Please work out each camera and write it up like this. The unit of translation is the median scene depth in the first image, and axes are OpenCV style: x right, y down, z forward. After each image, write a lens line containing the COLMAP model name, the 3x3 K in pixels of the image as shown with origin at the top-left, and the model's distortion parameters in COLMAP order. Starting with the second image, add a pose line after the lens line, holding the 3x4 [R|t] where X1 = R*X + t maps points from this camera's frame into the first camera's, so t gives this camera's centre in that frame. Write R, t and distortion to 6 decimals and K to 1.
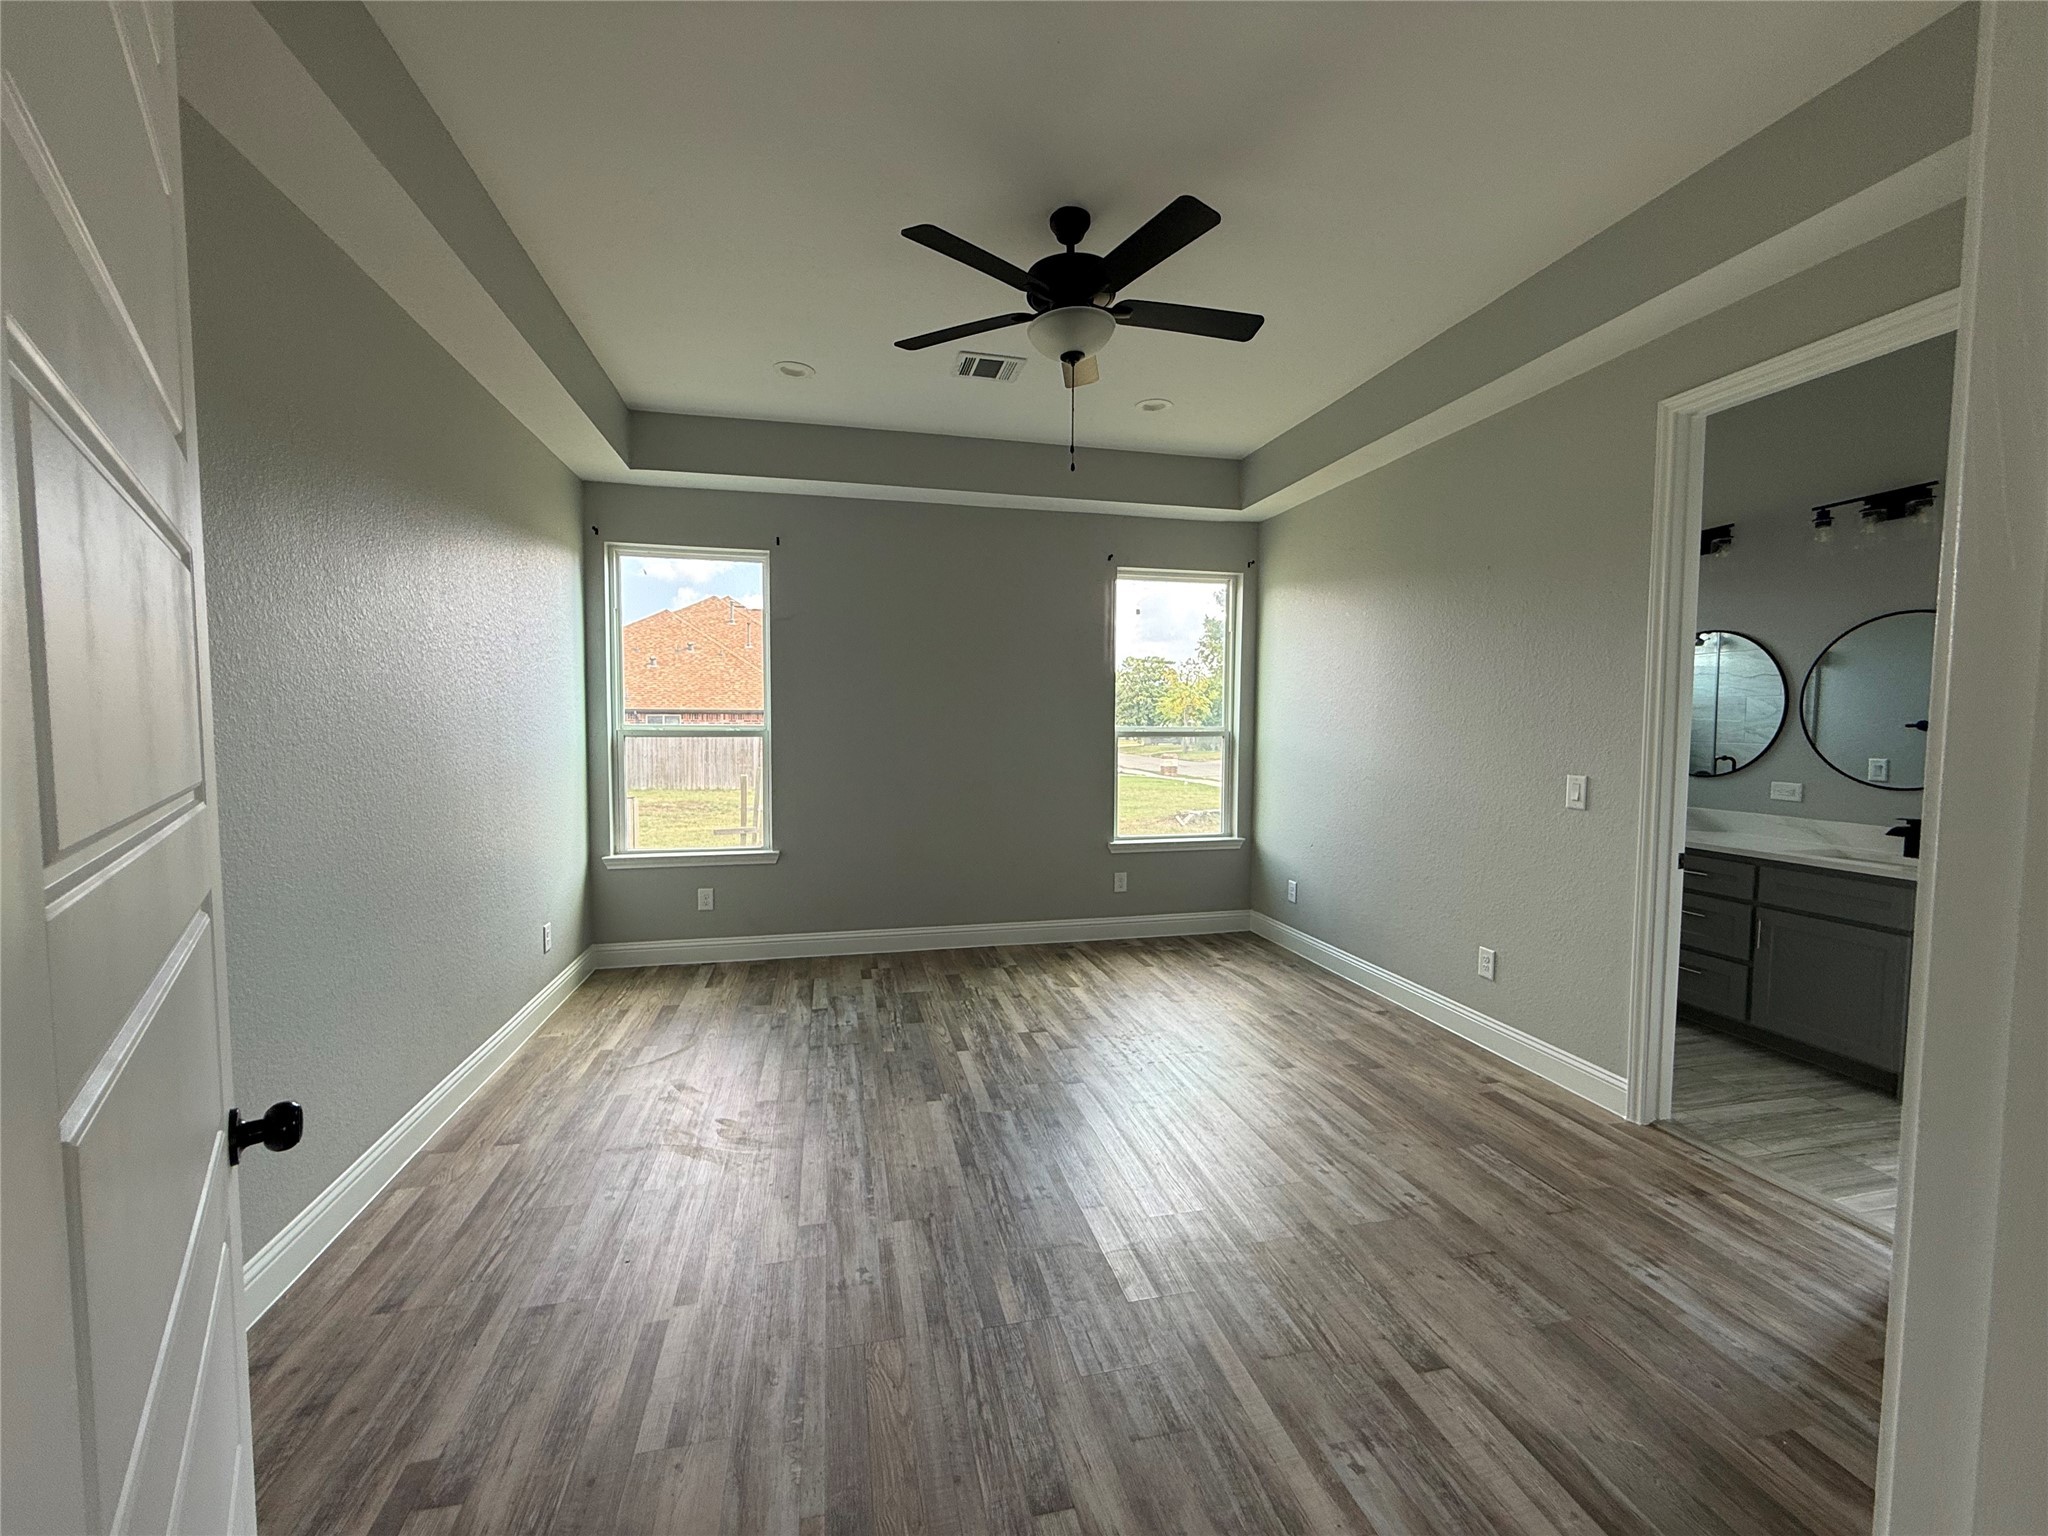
lens RADIAL K [[816.4, 0, 1020.2], [0, 816.4, 769.7], [0, 0, 1]] dist [-0.001692, 0.000473]
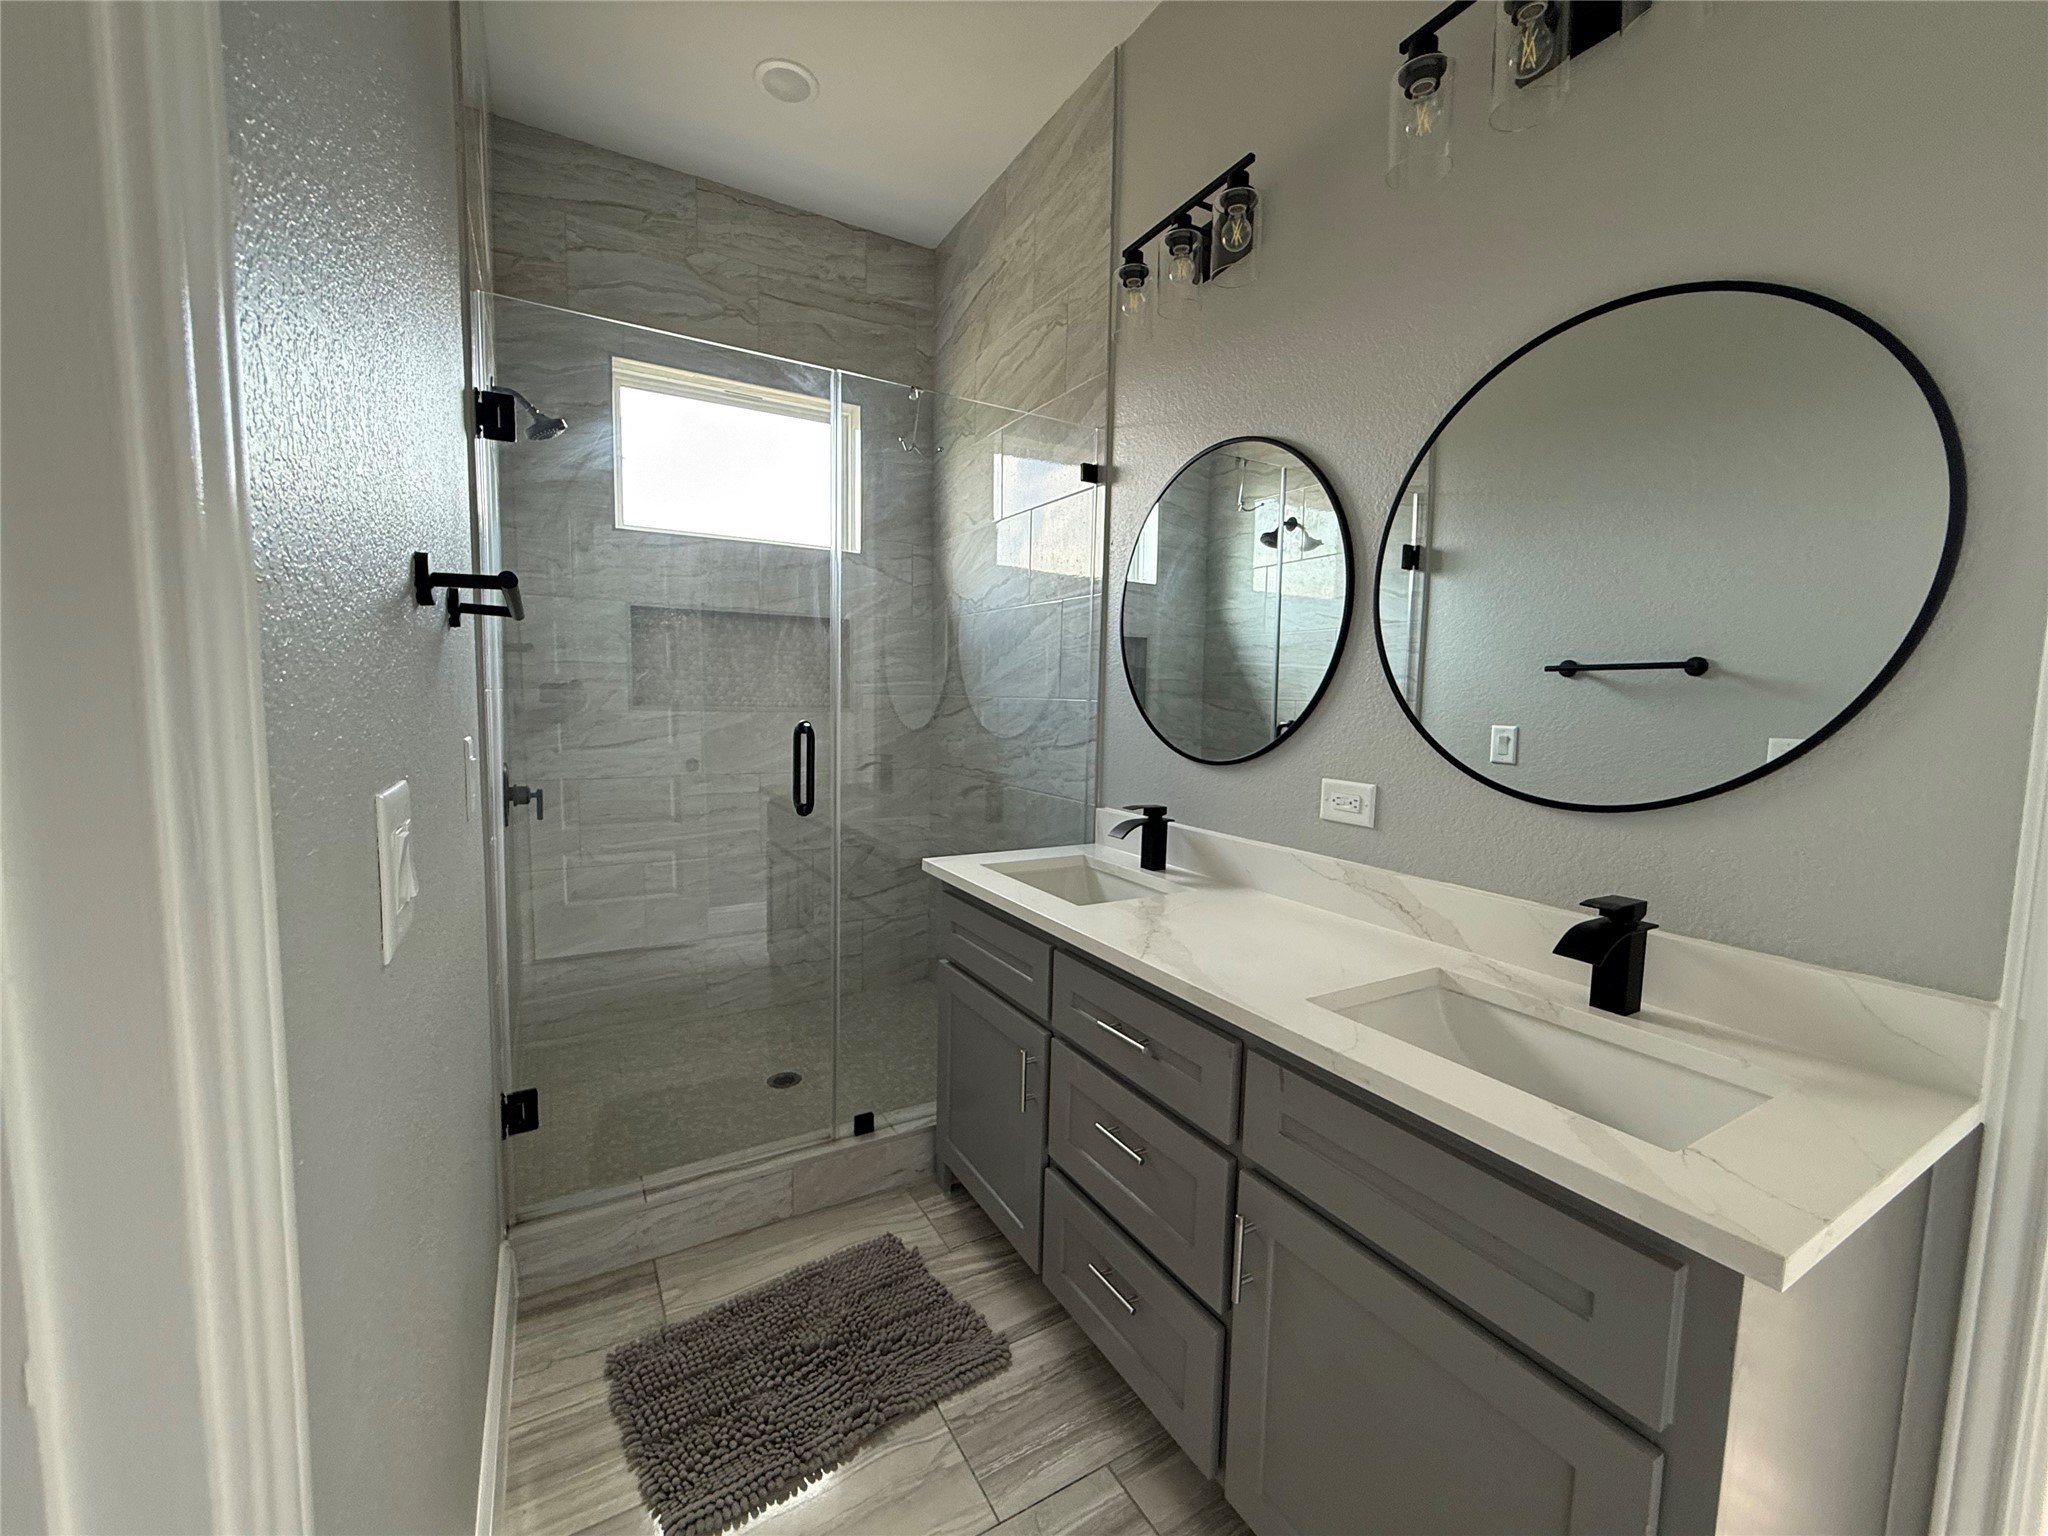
lens RADIAL K [[816.4, 0, 1020.2], [0, 816.4, 769.7], [0, 0, 1]] dist [-0.001692, 0.000473]
pose [[0.954664, -0.013579, 0.297375, 0.669418], [0.000959, 0.999094, 0.042545, -0.008697], [-0.297683, -0.040331, 0.953812, 0.664086]]
